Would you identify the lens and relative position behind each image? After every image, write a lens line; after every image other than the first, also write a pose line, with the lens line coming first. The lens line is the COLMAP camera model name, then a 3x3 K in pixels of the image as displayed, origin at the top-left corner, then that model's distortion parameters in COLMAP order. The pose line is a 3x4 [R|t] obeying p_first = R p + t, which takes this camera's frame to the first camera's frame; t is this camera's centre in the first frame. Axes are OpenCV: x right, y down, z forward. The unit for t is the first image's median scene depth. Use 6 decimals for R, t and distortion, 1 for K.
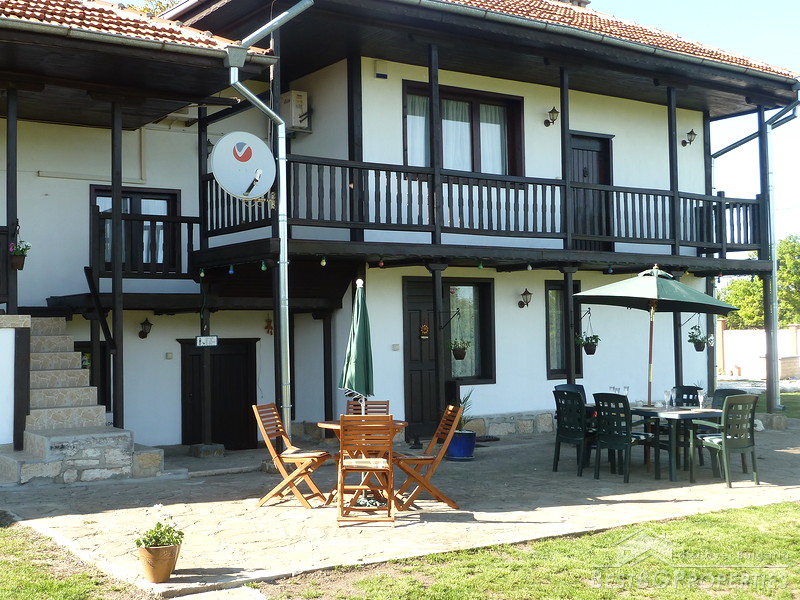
lens RADIAL K [[1013.5, 0, 400.0], [0, 1013.5, 300.0], [0, 0, 1]] dist [-0.014622, -0.016970]
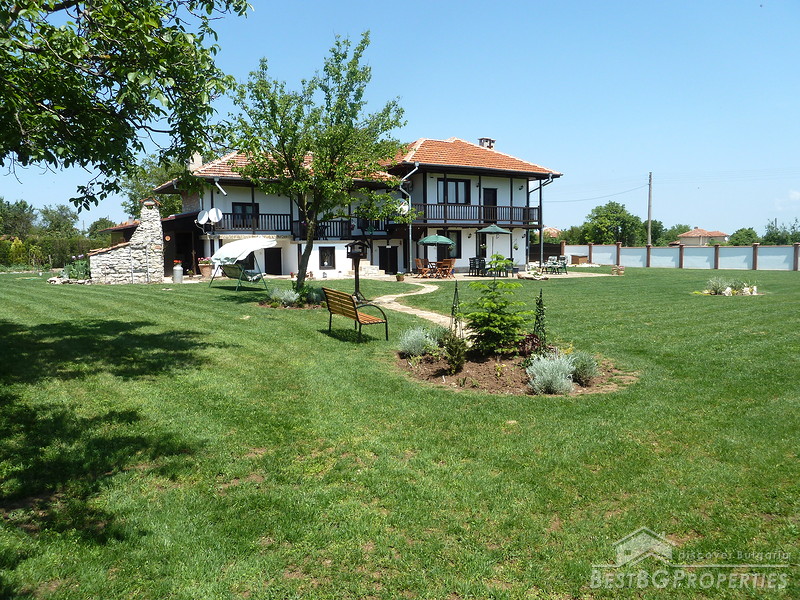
lens RADIAL K [[596.9, 0, 400.0], [0, 596.9, 300.0], [0, 0, 1]] dist [0.068304, -0.192611]
pose [[0.998727, -0.003562, -0.050319, -0.024158], [0.008571, 0.994981, 0.099693, 0.011818], [0.049711, -0.099997, 0.993745, -1.255201]]
